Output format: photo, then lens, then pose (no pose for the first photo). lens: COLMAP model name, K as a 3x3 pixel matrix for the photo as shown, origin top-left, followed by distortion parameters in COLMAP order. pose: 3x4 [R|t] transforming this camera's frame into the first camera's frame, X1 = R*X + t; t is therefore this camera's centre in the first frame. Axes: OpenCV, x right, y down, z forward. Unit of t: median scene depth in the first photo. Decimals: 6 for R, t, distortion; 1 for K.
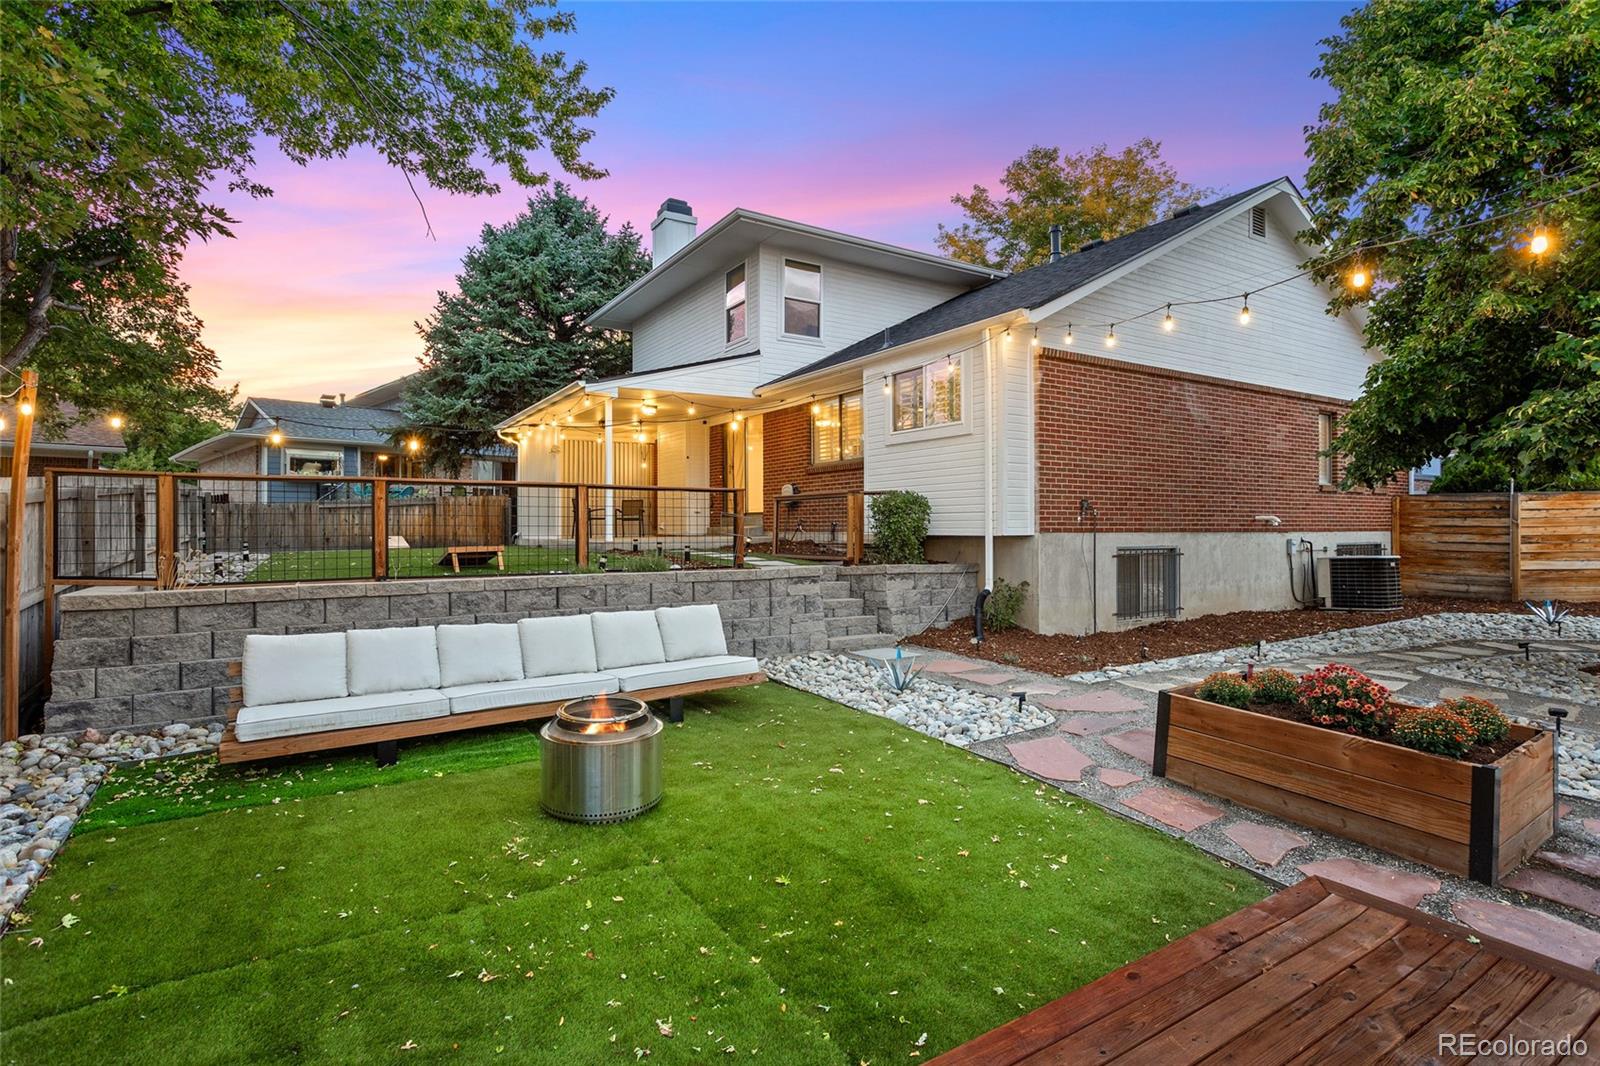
lens RADIAL K [[770.7, 0, 800.0], [0, 770.7, 533.0], [0, 0, 1]] dist [-0.005368, 0.000292]
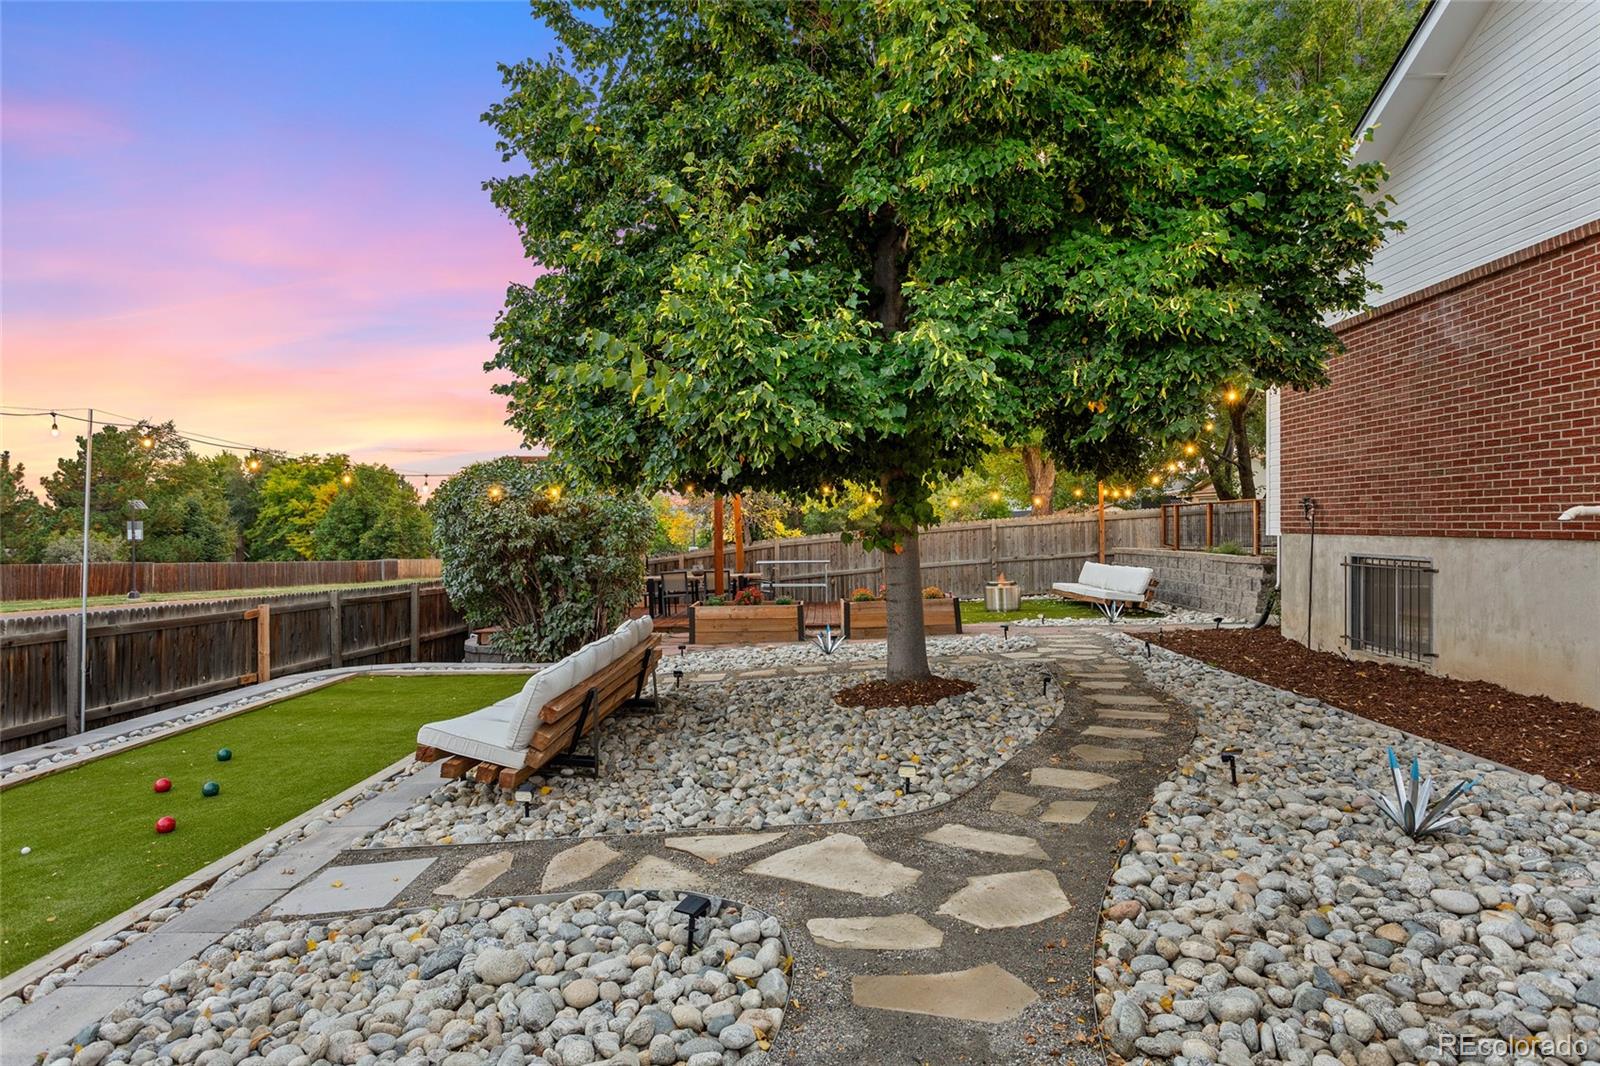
lens RADIAL K [[919.6, 0, 800.0], [0, 919.6, 533.0], [0, 0, 1]] dist [-0.001737, -0.000373]
pose [[-0.563315, 0.009595, -0.826186, 1.149675], [-0.003445, 0.999897, 0.013962, -0.010632], [0.826235, 0.010711, -0.563224, 0.803457]]
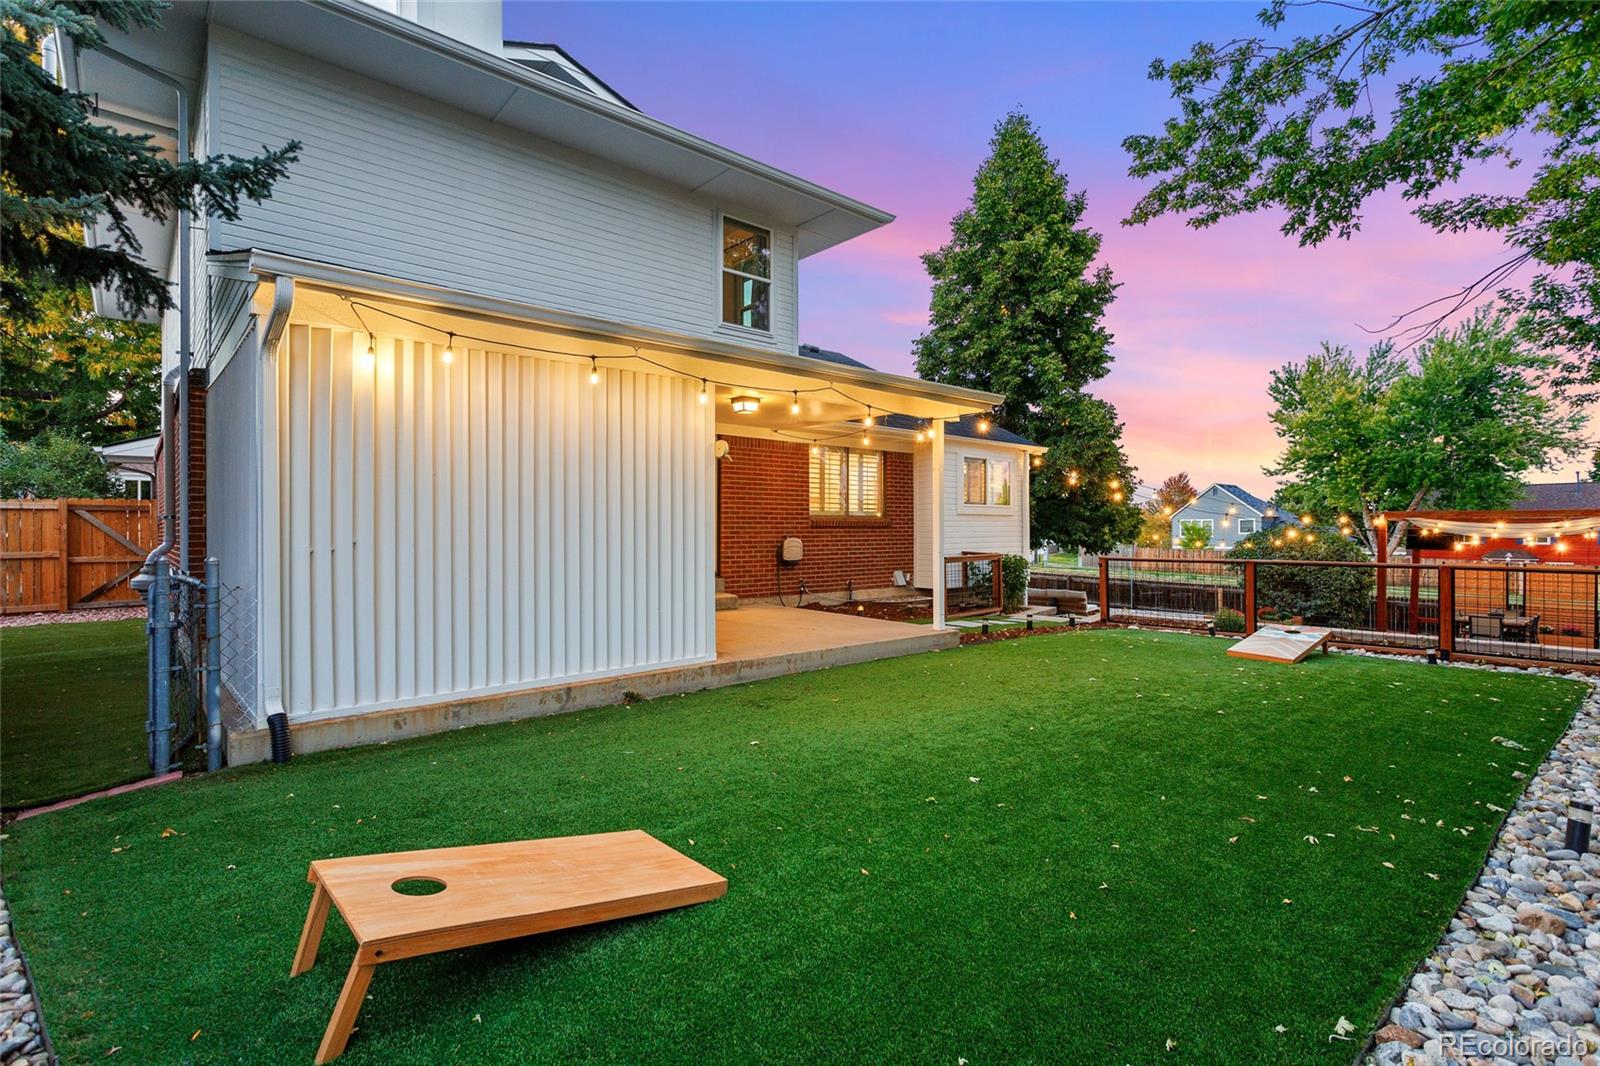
lens RADIAL K [[779.9, 0, 800.7], [0, 779.9, 524.5], [0, 0, 1]] dist [0.001778, -0.000168]
pose [[-0.149480, -0.000034, 0.988765, -0.863505], [0.004981, 0.999987, 0.000787, -0.081162], [-0.988752, 0.005042, -0.149478, 1.164167]]
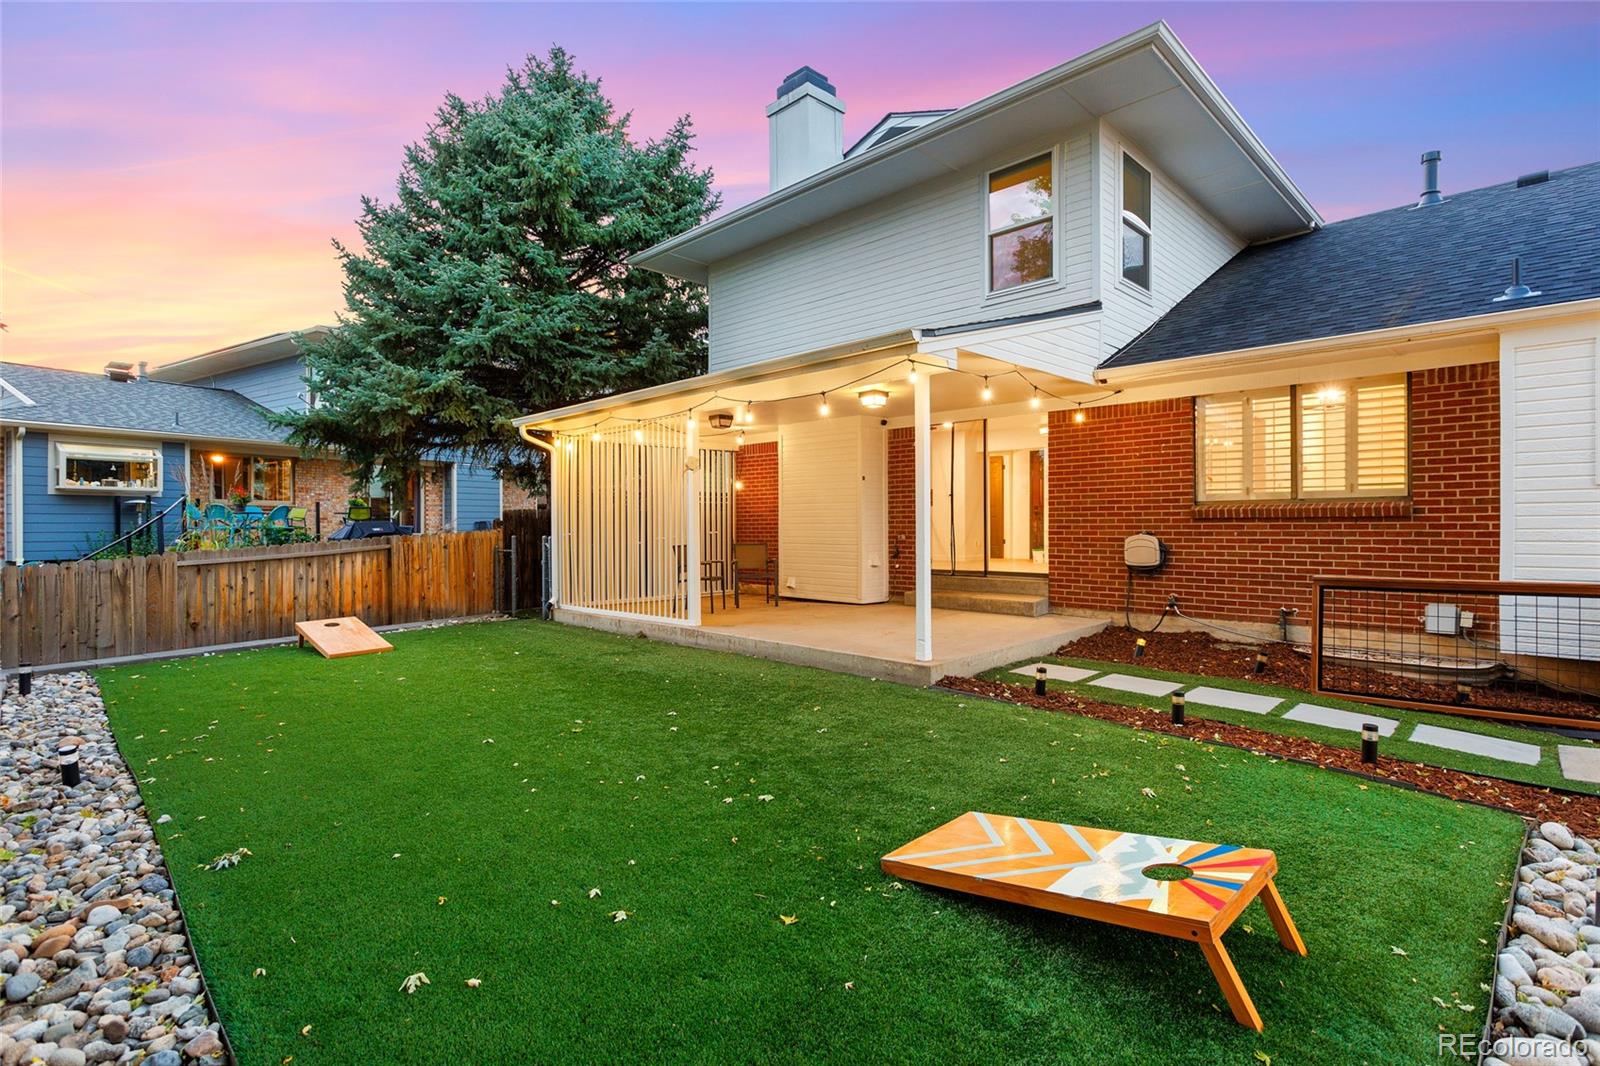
lens RADIAL K [[770.7, 0, 800.0], [0, 770.7, 533.0], [0, 0, 1]] dist [-0.005368, 0.000292]
pose [[0.976723, -0.003154, 0.214481, -0.409987], [0.003083, 0.999995, 0.000665, -0.068350], [-0.214482, 0.000012, 0.976728, 0.506053]]
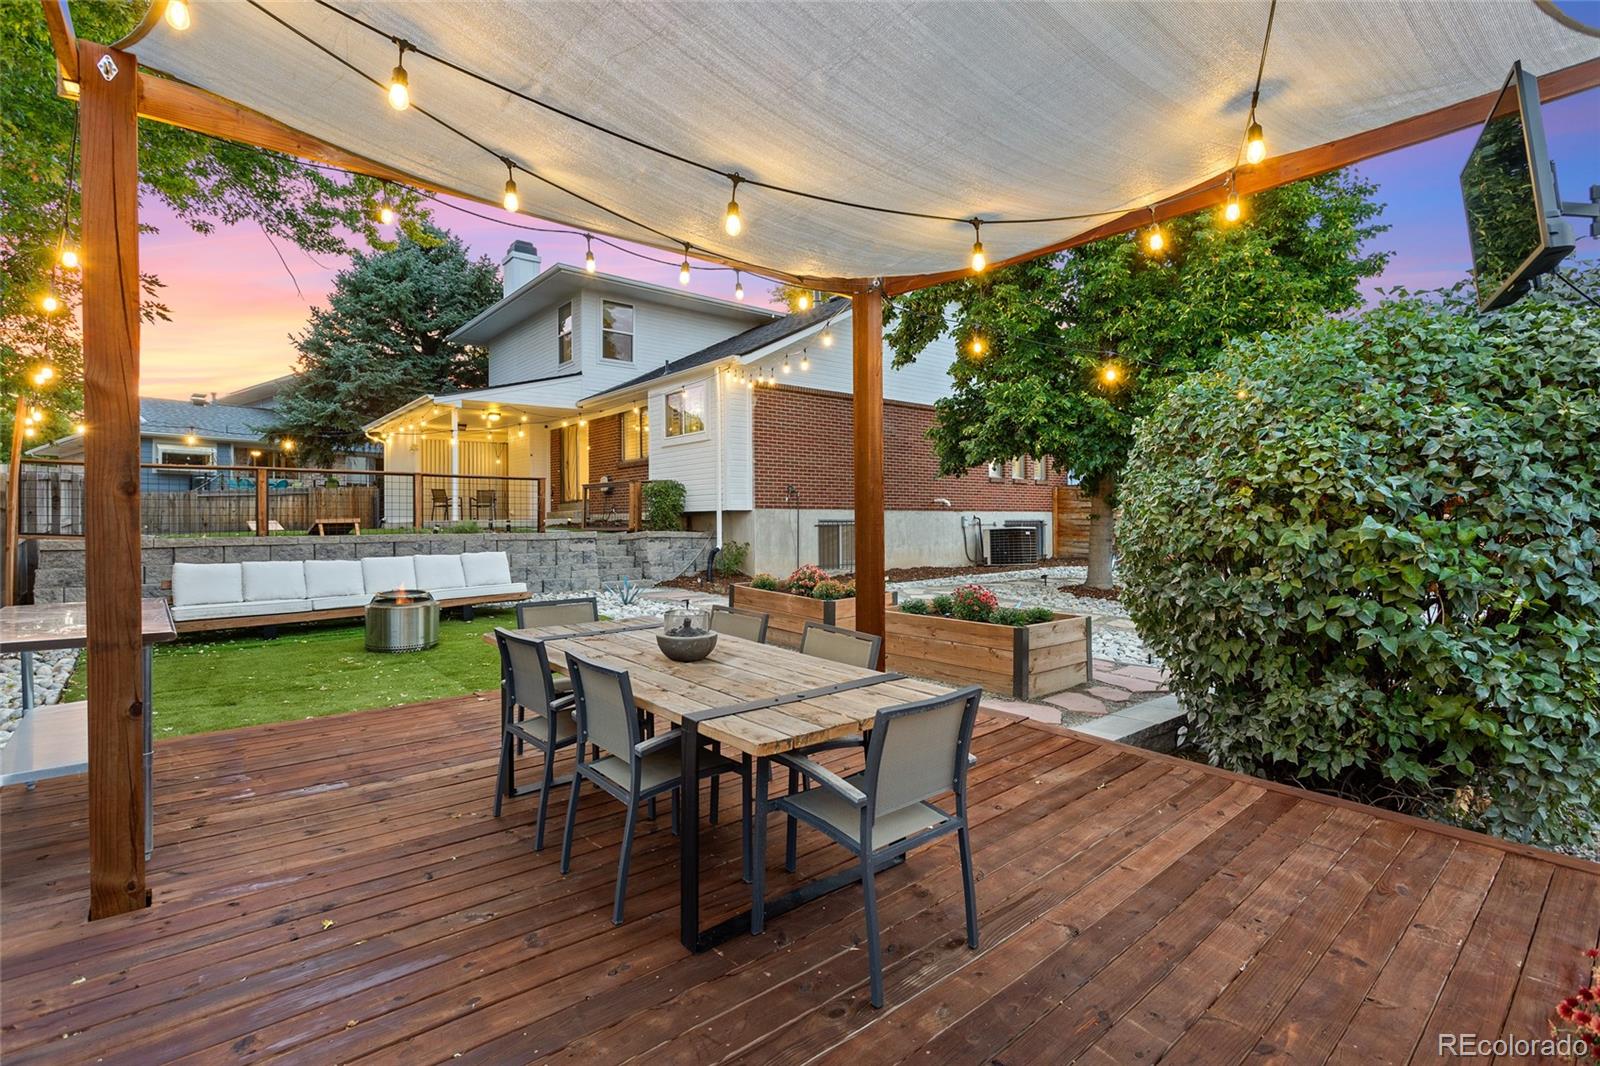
lens RADIAL K [[746.0, 0, 797.9], [0, 746.0, 525.5], [0, 0, 1]] dist [0.002397, 0.000079]
pose [[0.990991, -0.005359, 0.133821, 0.141654], [0.006172, 0.999965, -0.005662, 0.028099], [-0.133786, 0.006437, 0.990989, -0.283060]]
